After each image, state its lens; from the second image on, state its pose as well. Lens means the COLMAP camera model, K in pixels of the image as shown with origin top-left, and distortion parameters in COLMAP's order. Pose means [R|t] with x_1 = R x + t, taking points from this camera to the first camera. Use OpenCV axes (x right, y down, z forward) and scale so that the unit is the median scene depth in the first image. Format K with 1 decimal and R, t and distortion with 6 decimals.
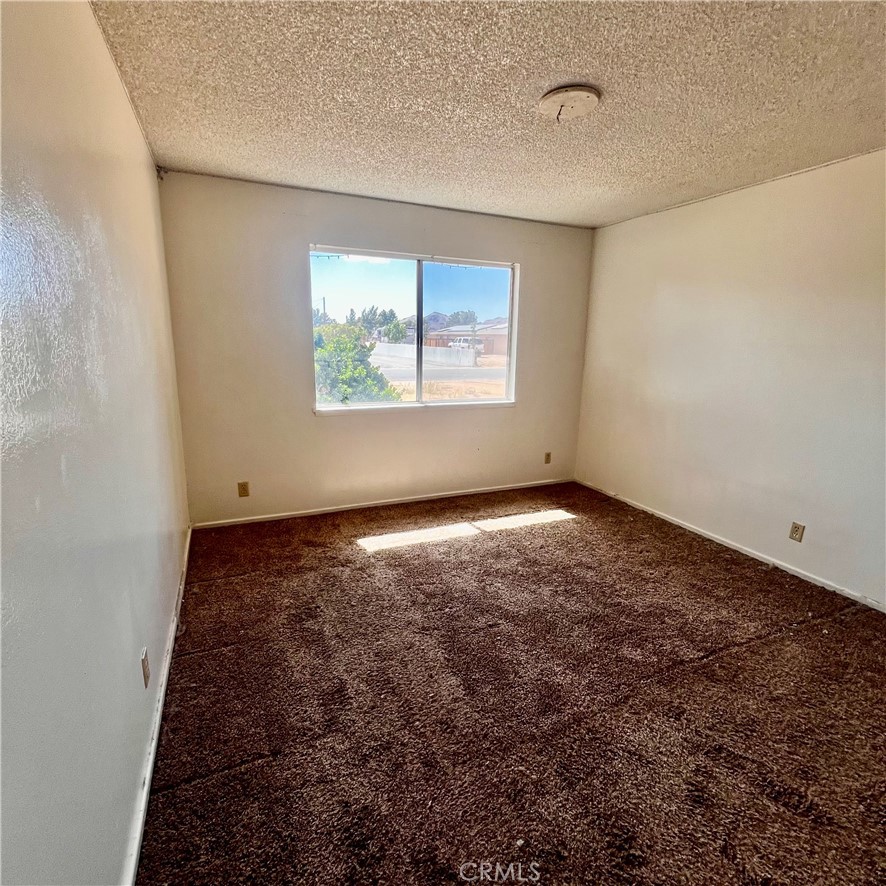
lens RADIAL K [[482.7, 0, 443.0], [0, 482.7, 443.0], [0, 0, 1]] dist [-0.015895, -0.000462]
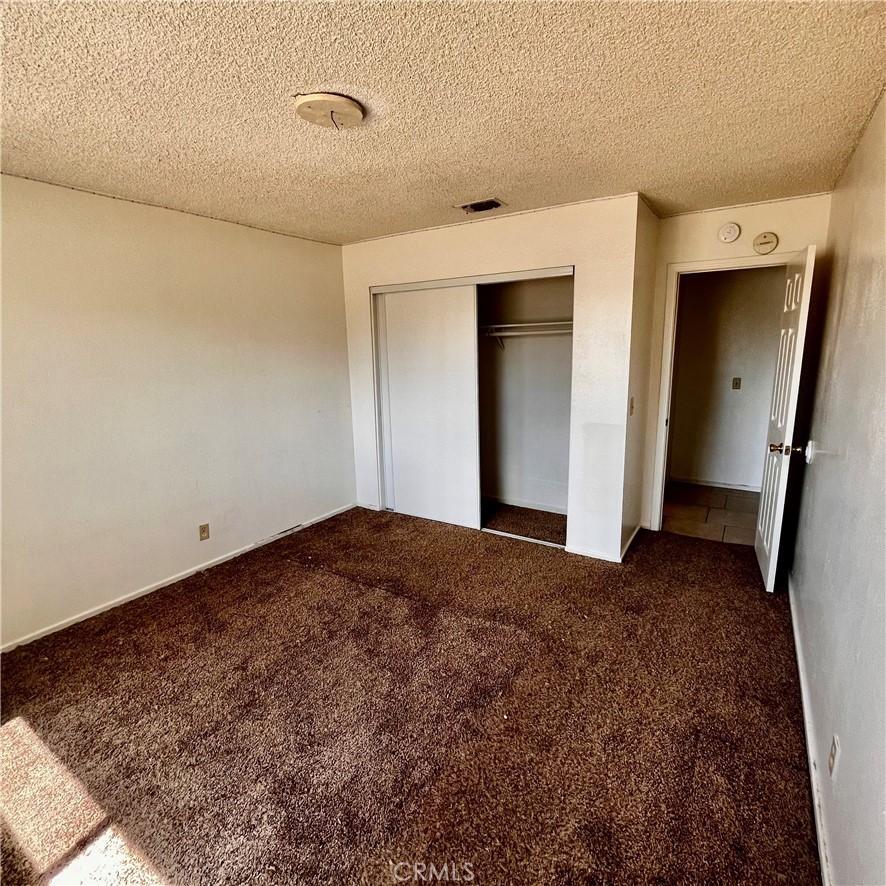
lens RADIAL K [[482.7, 0, 443.0], [0, 482.7, 443.0], [0, 0, 1]] dist [-0.015895, -0.000462]
pose [[-0.555100, -0.175297, 0.813102, -0.449398], [0.186572, 0.926391, 0.327093, -0.267115], [-0.810589, 0.333272, -0.481534, 0.982705]]
